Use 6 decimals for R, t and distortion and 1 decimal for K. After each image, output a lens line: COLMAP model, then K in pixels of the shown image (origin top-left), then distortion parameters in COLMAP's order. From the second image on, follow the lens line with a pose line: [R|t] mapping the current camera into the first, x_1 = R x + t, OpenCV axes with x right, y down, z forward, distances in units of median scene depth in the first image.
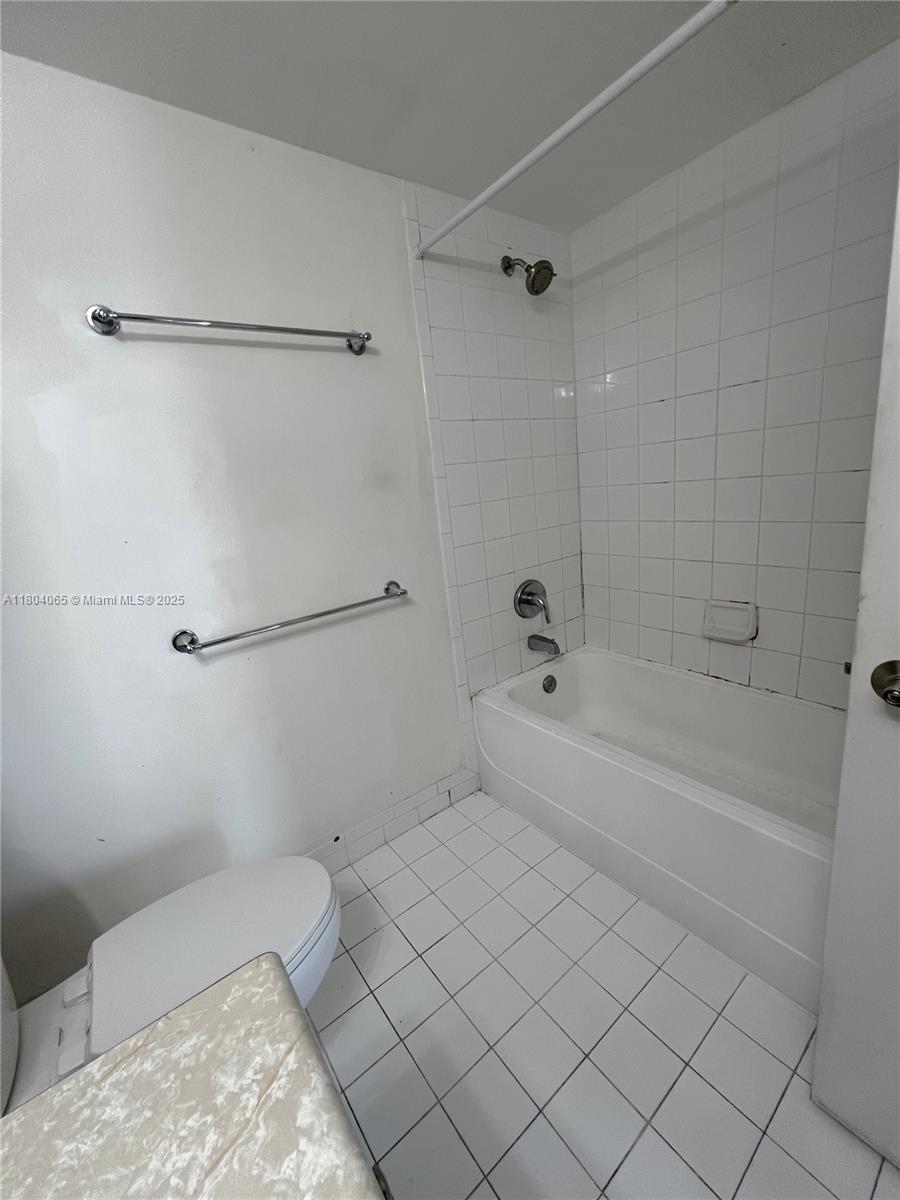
lens RADIAL K [[483.7, 0, 451.1], [0, 483.7, 597.5], [0, 0, 1]] dist [0.000647, 0.000106]
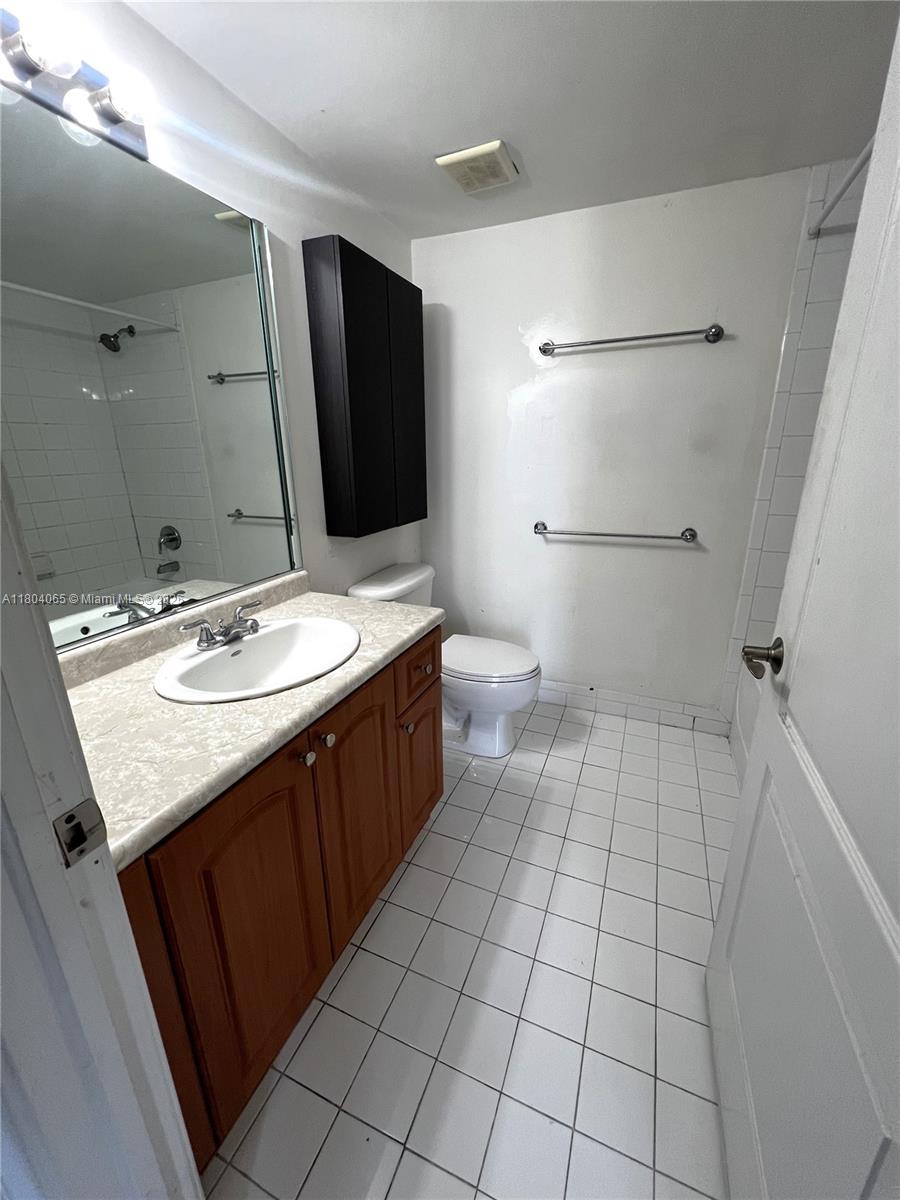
lens RADIAL K [[483.7, 0, 451.1], [0, 483.7, 597.5], [0, 0, 1]] dist [0.000647, 0.000106]
pose [[0.499535, 0.345463, -0.794431, 0.703926], [-0.246410, 0.935828, 0.252009, -0.032530], [0.830510, 0.069868, 0.552604, -0.216506]]
